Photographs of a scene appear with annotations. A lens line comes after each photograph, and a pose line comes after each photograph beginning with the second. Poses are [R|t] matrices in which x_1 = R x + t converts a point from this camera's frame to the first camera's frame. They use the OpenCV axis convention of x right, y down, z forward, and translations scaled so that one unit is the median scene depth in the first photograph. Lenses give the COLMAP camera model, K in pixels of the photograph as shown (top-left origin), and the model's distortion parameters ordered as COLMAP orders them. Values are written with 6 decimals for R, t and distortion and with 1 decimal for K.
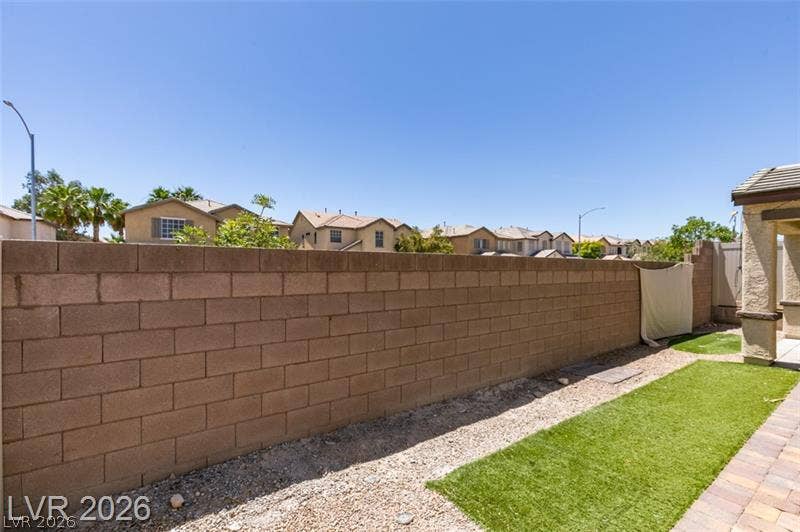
lens RADIAL K [[355.9, 0, 399.2], [0, 355.9, 267.0], [0, 0, 1]] dist [0.000137, -0.000551]
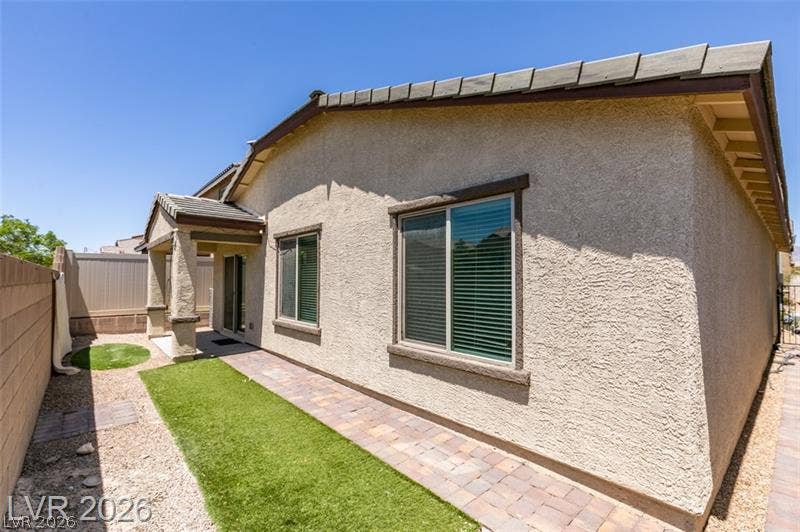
lens RADIAL K [[355.9, 0, 399.0], [0, 355.9, 268.4], [0, 0, 1]] dist [0.000137, -0.000551]
pose [[-0.113456, 0.027648, 0.993158, -0.295997], [-0.007045, 0.999565, -0.028631, -0.003728], [-0.993518, -0.010246, -0.113212, 0.526320]]
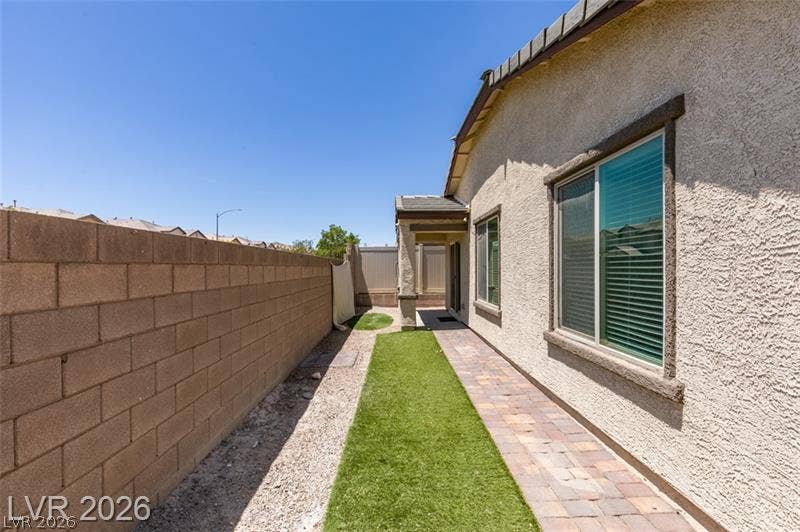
lens RADIAL K [[355.9, 0, 400.1], [0, 355.9, 268.3], [0, 0, 1]] dist [0.000137, -0.000551]
pose [[0.563439, -0.007176, 0.826126, -0.243970], [0.004059, 0.999974, 0.005918, 0.014962], [-0.826148, 0.000019, 0.563454, 0.259254]]
